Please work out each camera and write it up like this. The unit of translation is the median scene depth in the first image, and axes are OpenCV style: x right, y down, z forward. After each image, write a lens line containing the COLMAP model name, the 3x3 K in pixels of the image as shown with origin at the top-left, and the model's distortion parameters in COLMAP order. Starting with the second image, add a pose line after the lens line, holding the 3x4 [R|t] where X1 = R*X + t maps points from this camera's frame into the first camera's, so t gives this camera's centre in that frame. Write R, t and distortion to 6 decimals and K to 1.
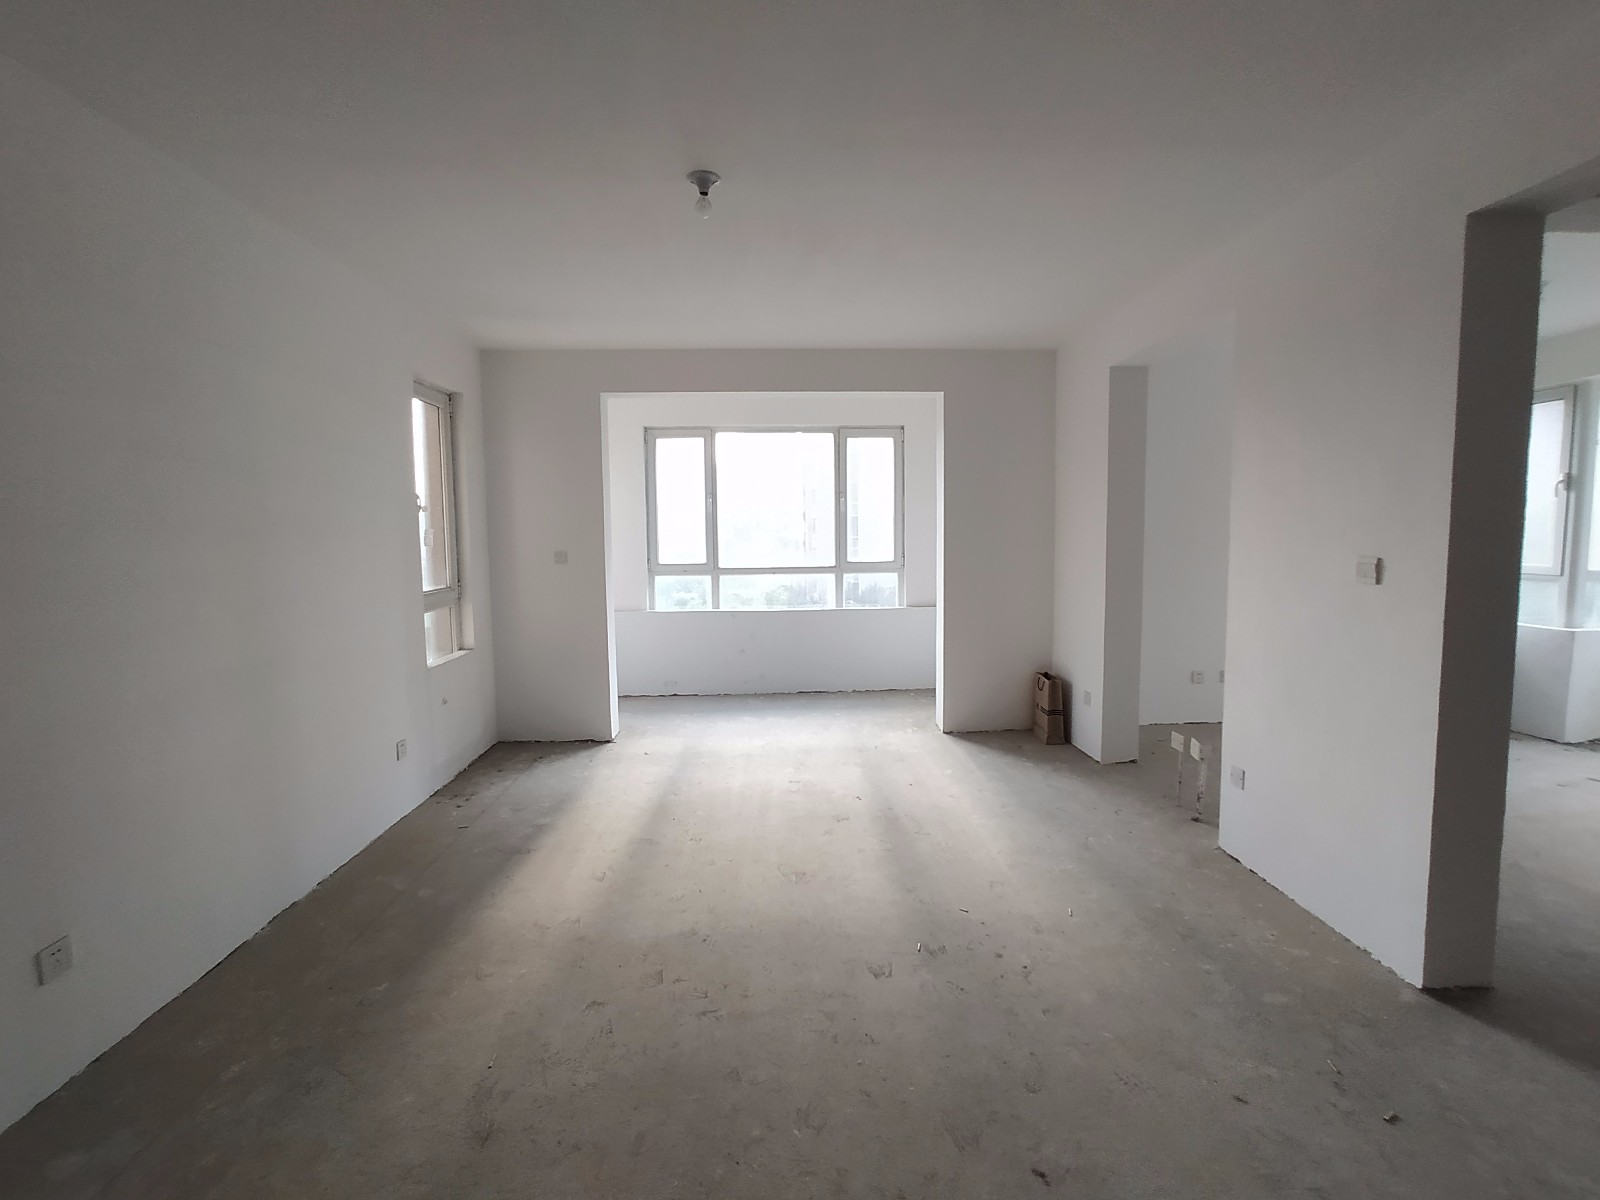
lens RADIAL K [[695.5, 0, 805.2], [0, 695.5, 579.9], [0, 0, 1]] dist [-0.065351, -0.000128]
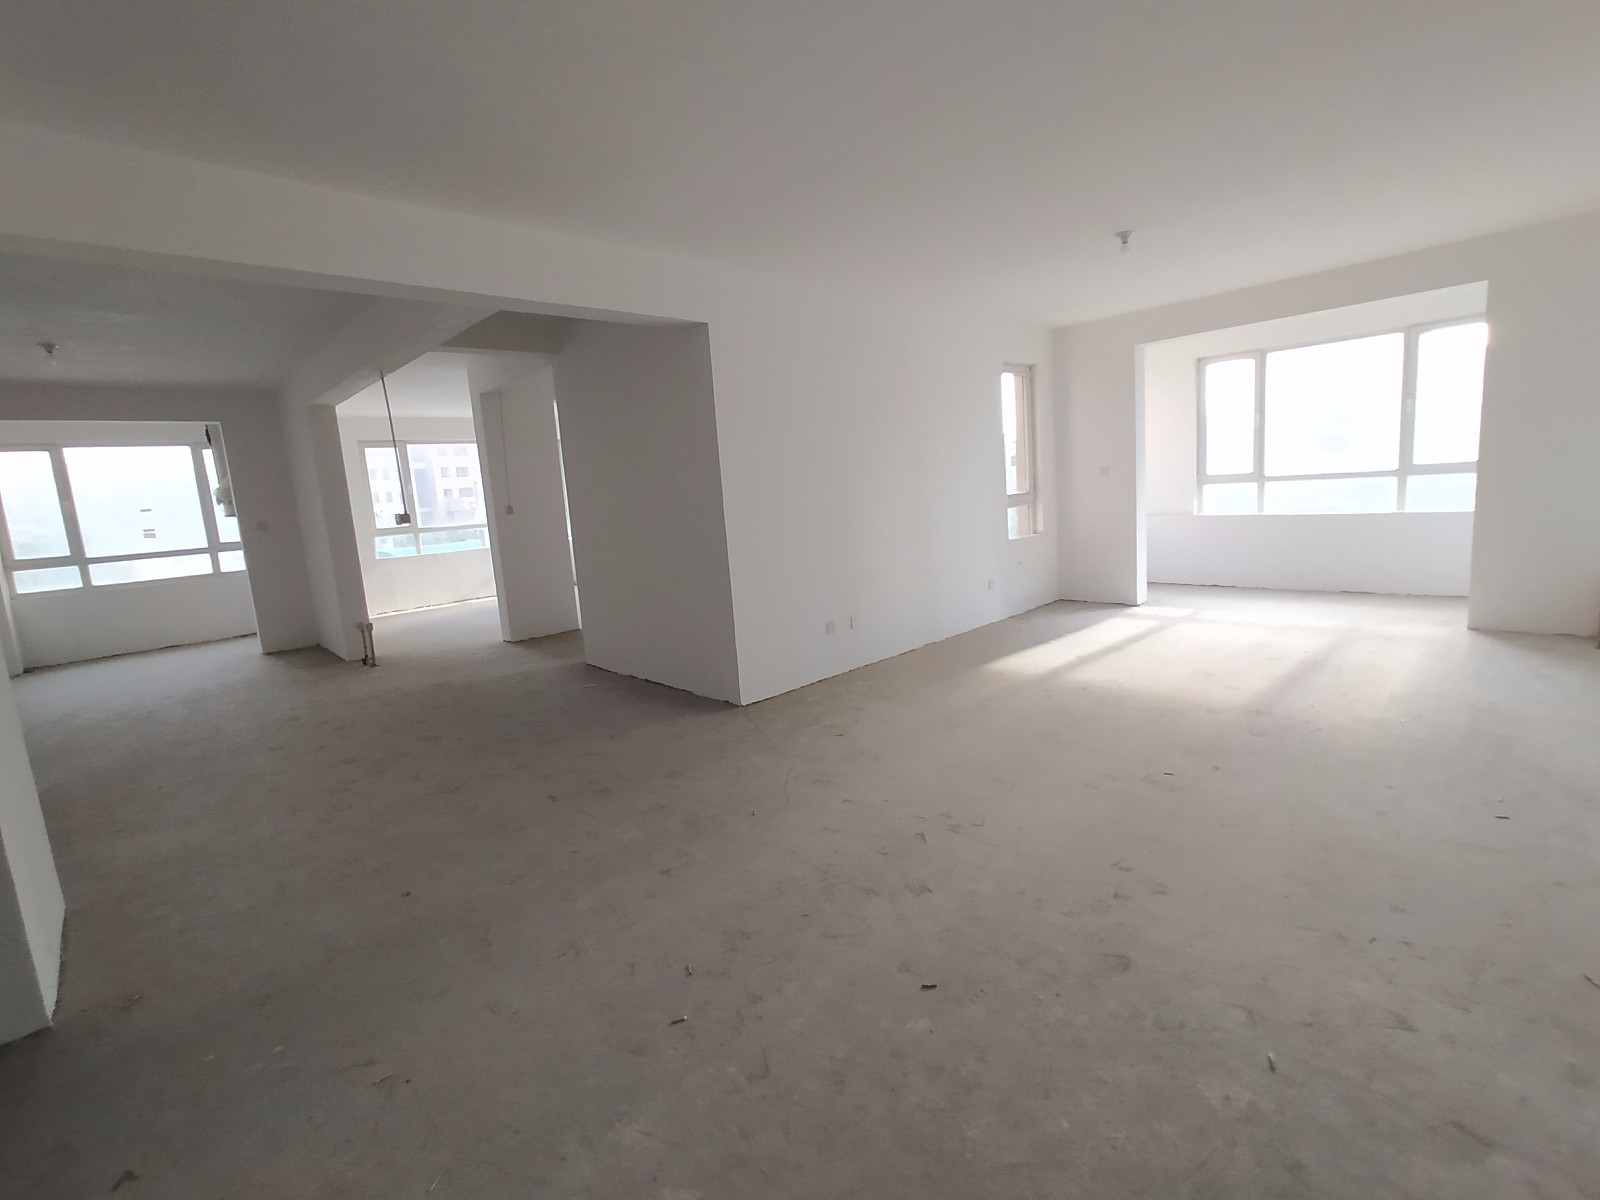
lens RADIAL K [[733.3, 0, 800.0], [0, 733.3, 600.0], [0, 0, 1]] dist [-0.001802, -0.000267]
pose [[0.629461, 0.086494, -0.772203, 0.346943], [0.003758, 0.993435, 0.114337, 0.045227], [0.777023, -0.074873, 0.625003, -0.352785]]
